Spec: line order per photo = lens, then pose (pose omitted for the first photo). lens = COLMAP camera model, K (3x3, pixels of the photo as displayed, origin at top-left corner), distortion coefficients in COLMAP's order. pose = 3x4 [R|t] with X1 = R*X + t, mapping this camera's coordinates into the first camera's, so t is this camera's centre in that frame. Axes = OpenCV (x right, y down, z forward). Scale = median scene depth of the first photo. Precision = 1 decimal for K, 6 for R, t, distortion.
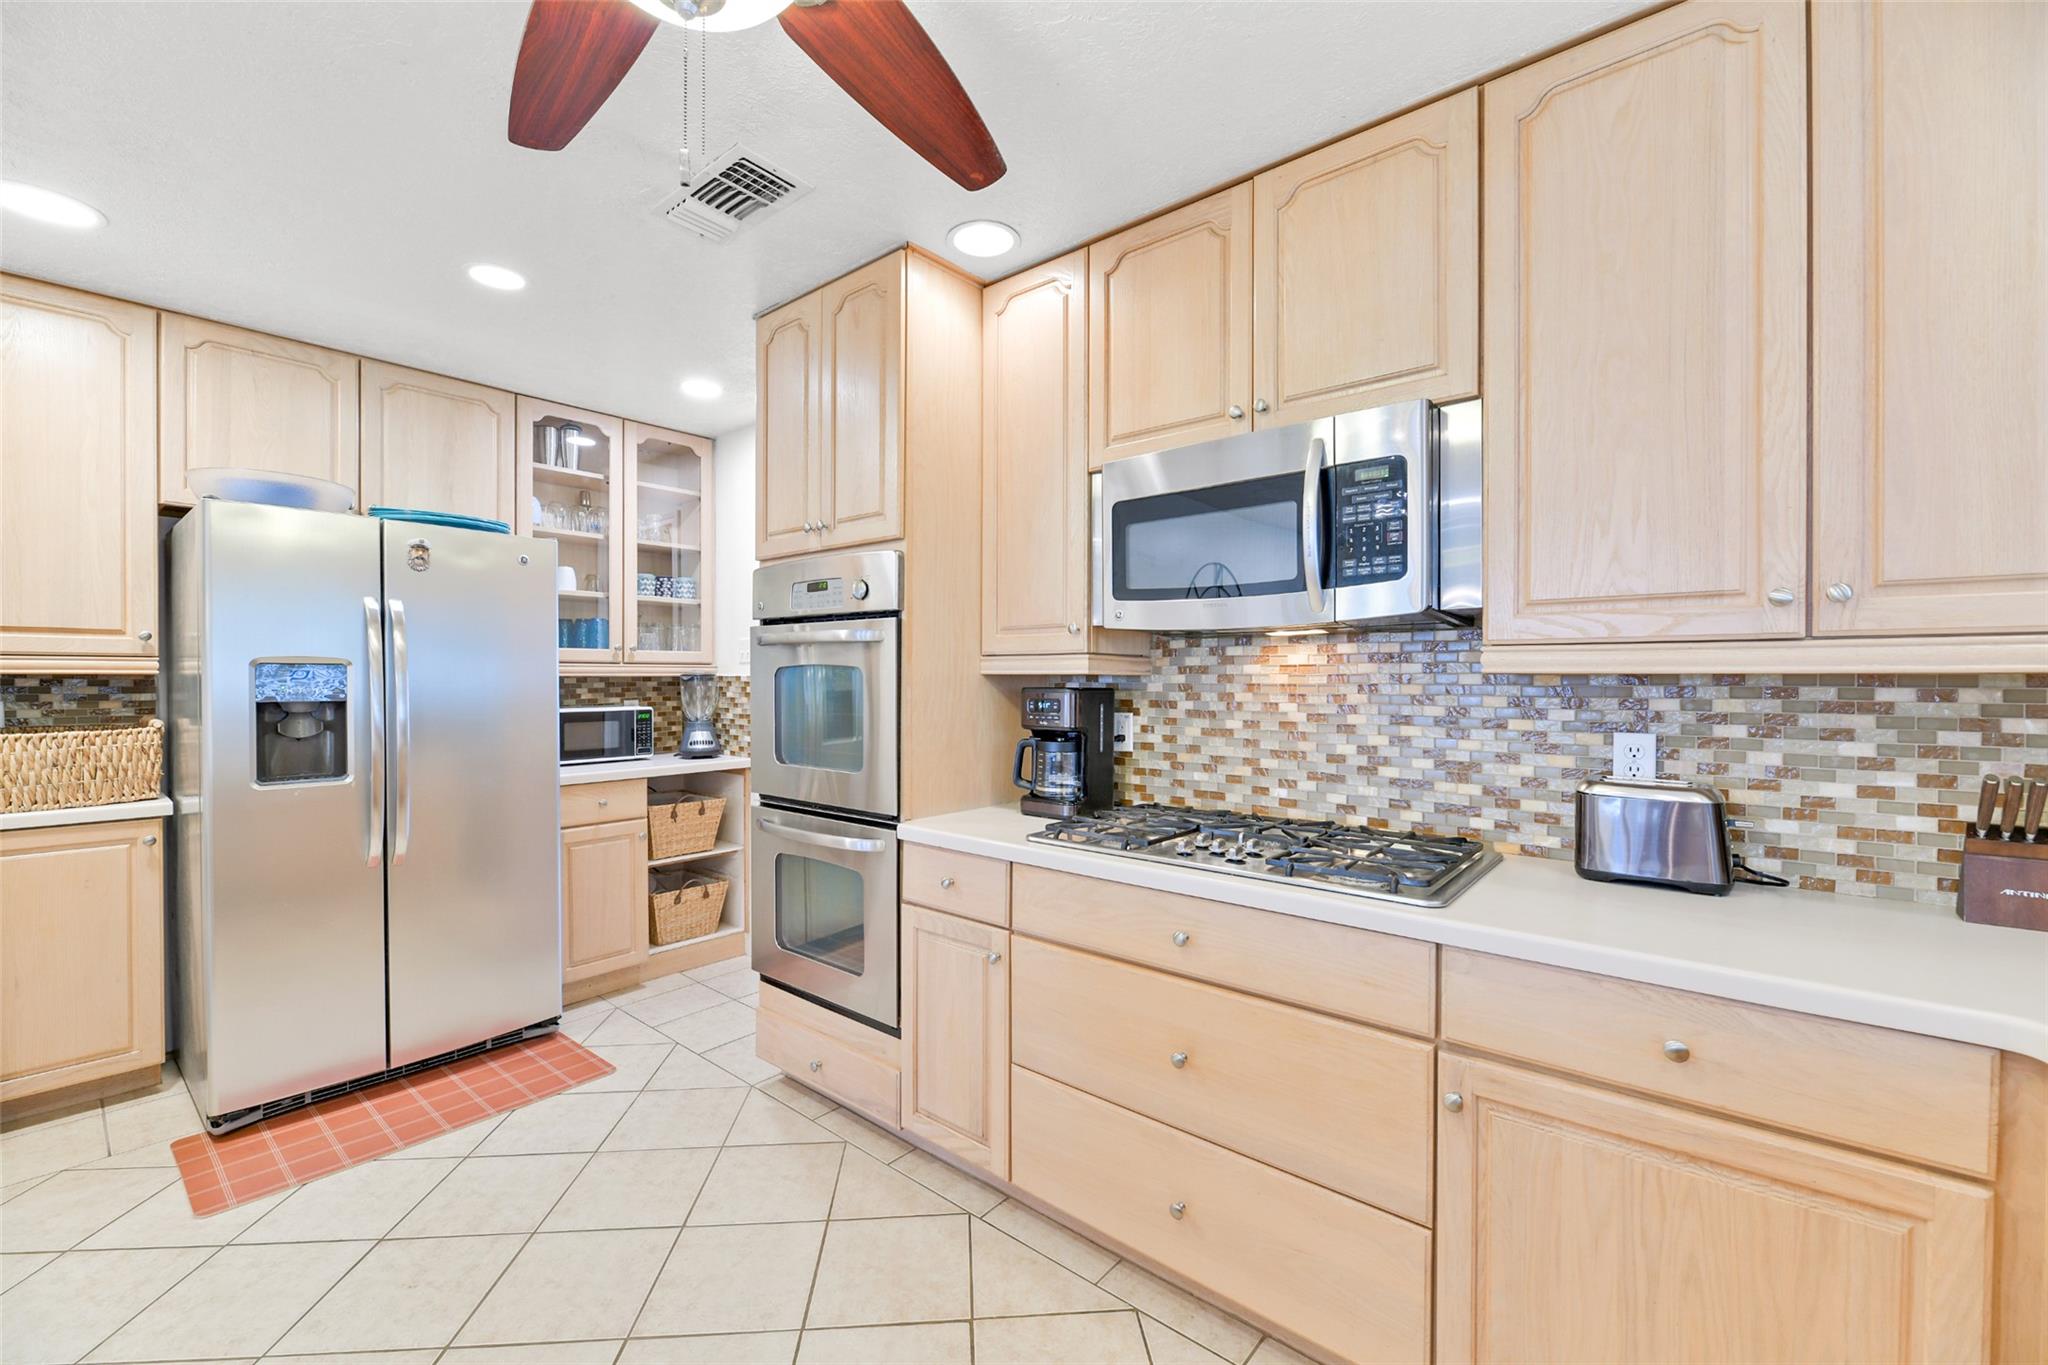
lens RADIAL K [[828.5, 0, 1023.4], [0, 828.5, 685.0], [0, 0, 1]] dist [-0.006419, -0.000569]
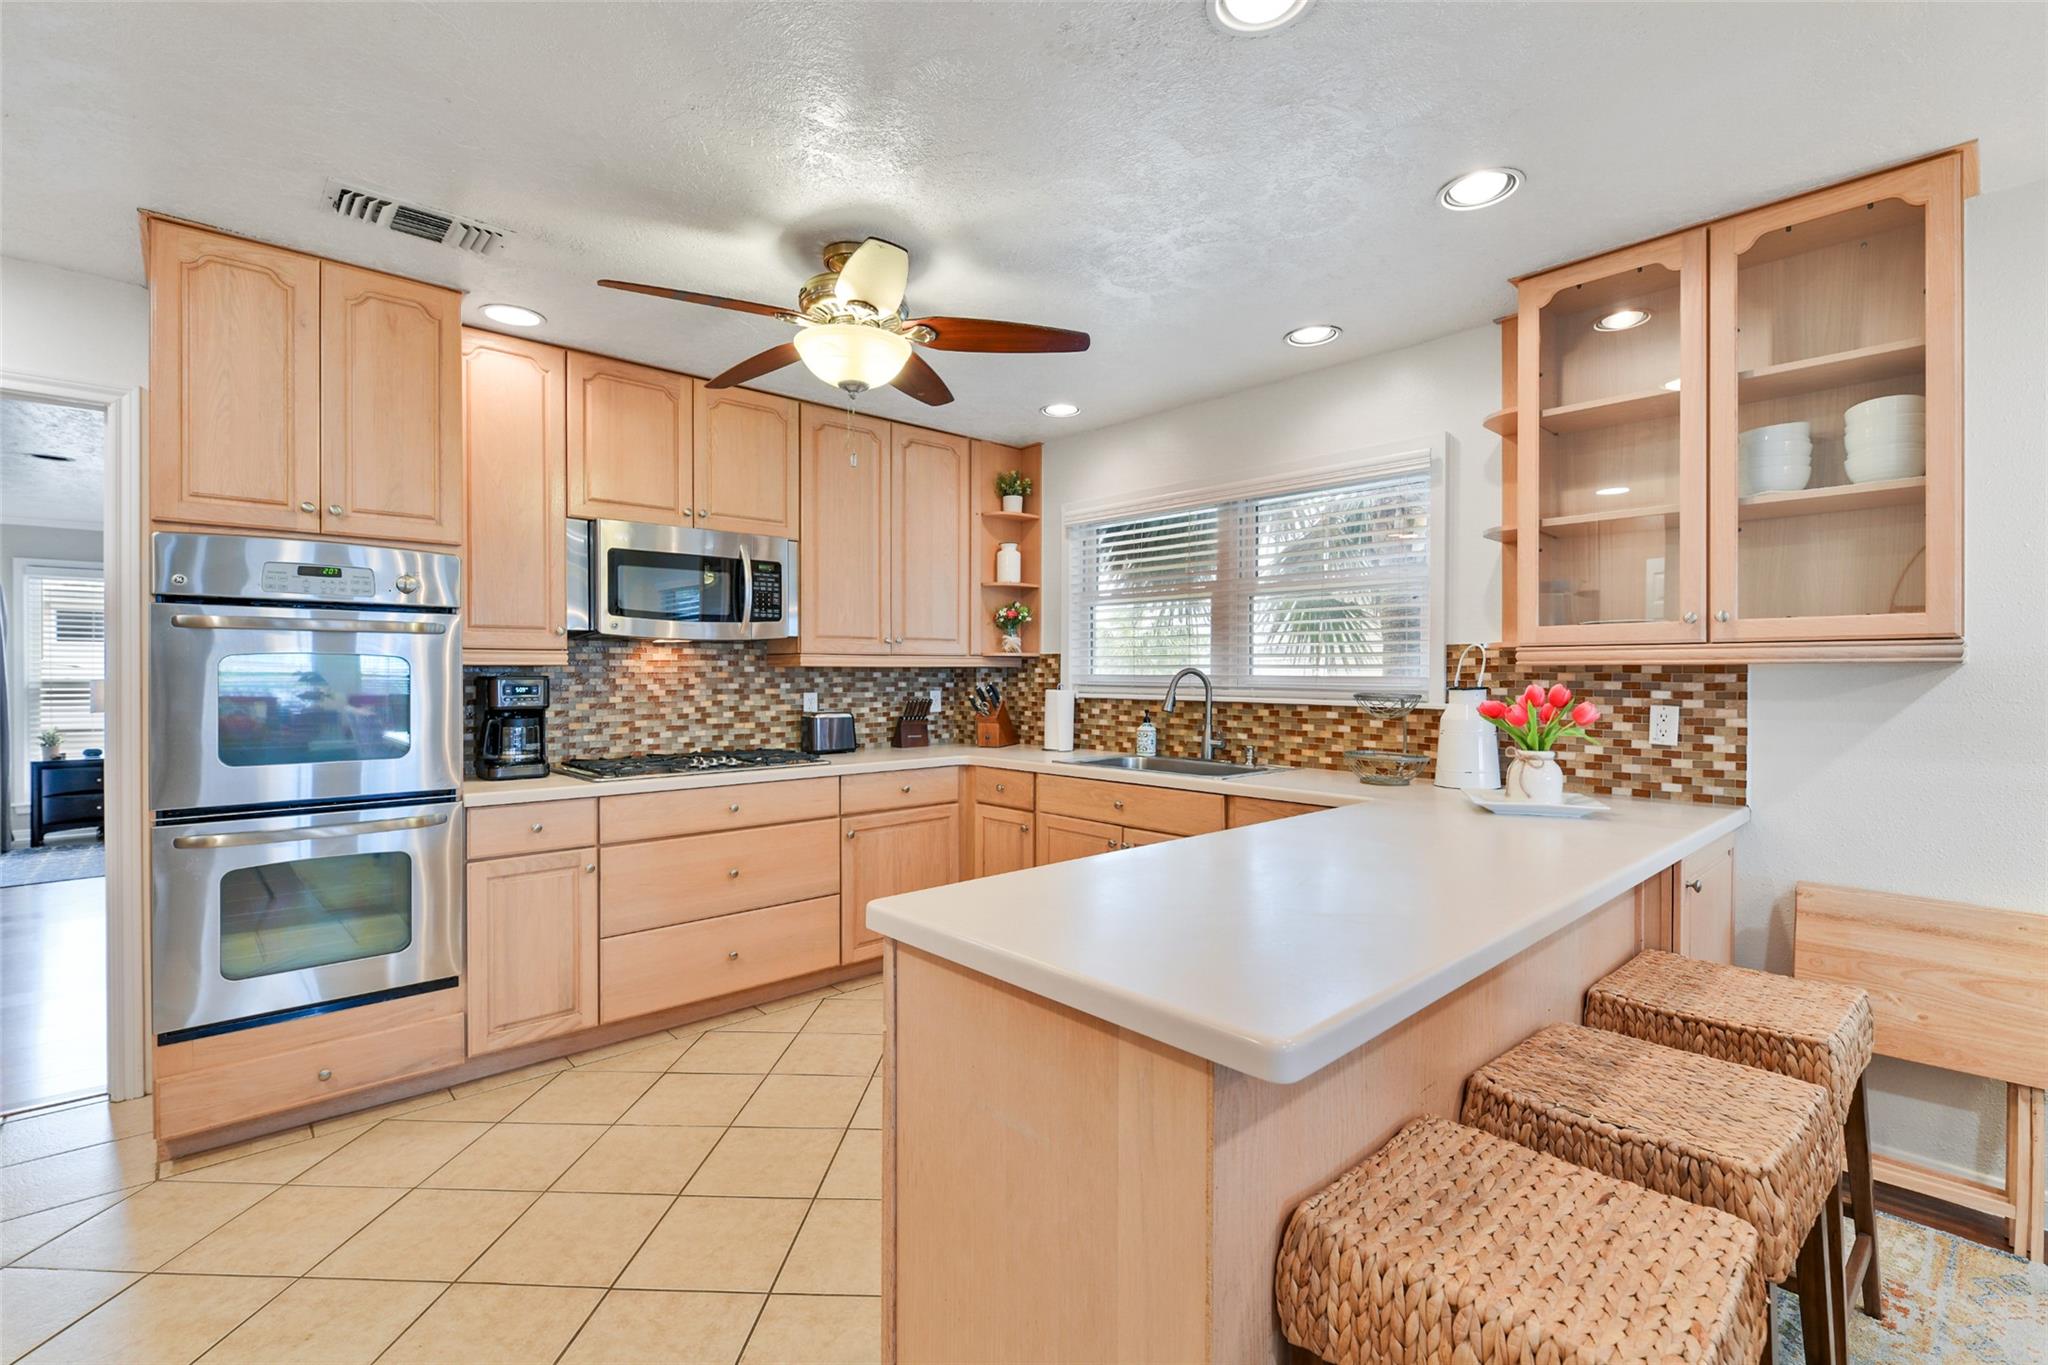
lens RADIAL K [[898.2, 0, 1009.5], [0, 898.2, 676.7], [0, 0, 1]] dist [-0.000764, -0.003129]
pose [[0.143652, -0.006437, 0.989607, -1.252459], [0.010405, 0.999933, 0.004994, 0.005535], [-0.989574, 0.009579, 0.143710, 0.069019]]
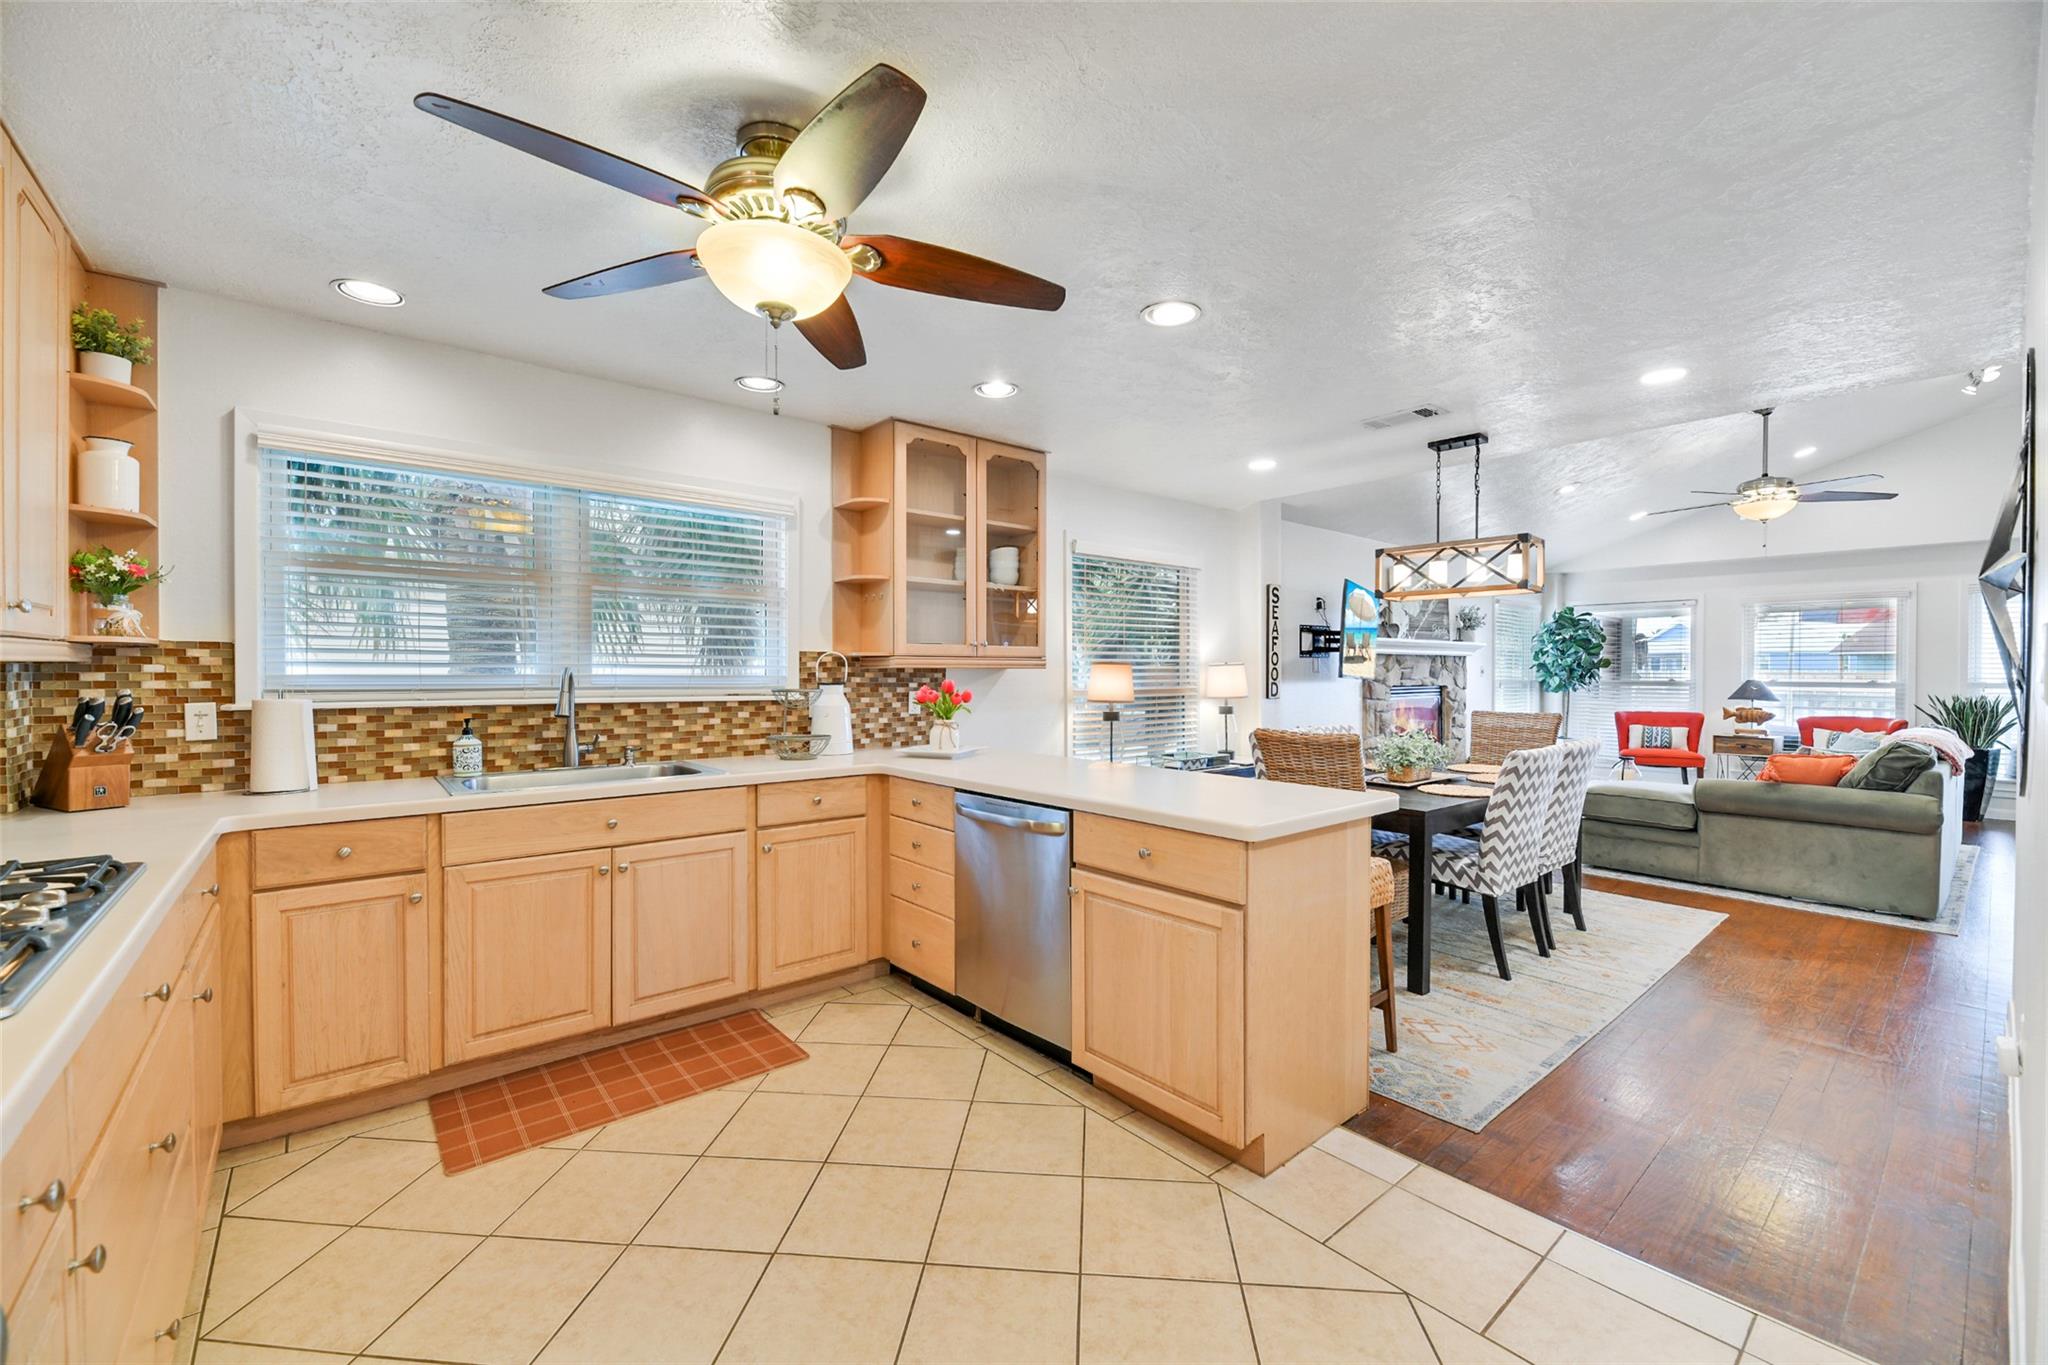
lens RADIAL K [[828.5, 0, 1025.6], [0, 828.5, 682.3], [0, 0, 1]] dist [-0.006419, -0.000569]
pose [[-0.984220, -0.006960, 0.176811, -0.557643], [-0.002529, 0.999677, 0.025273, -0.010057], [-0.176930, 0.024427, -0.983920, 1.180524]]
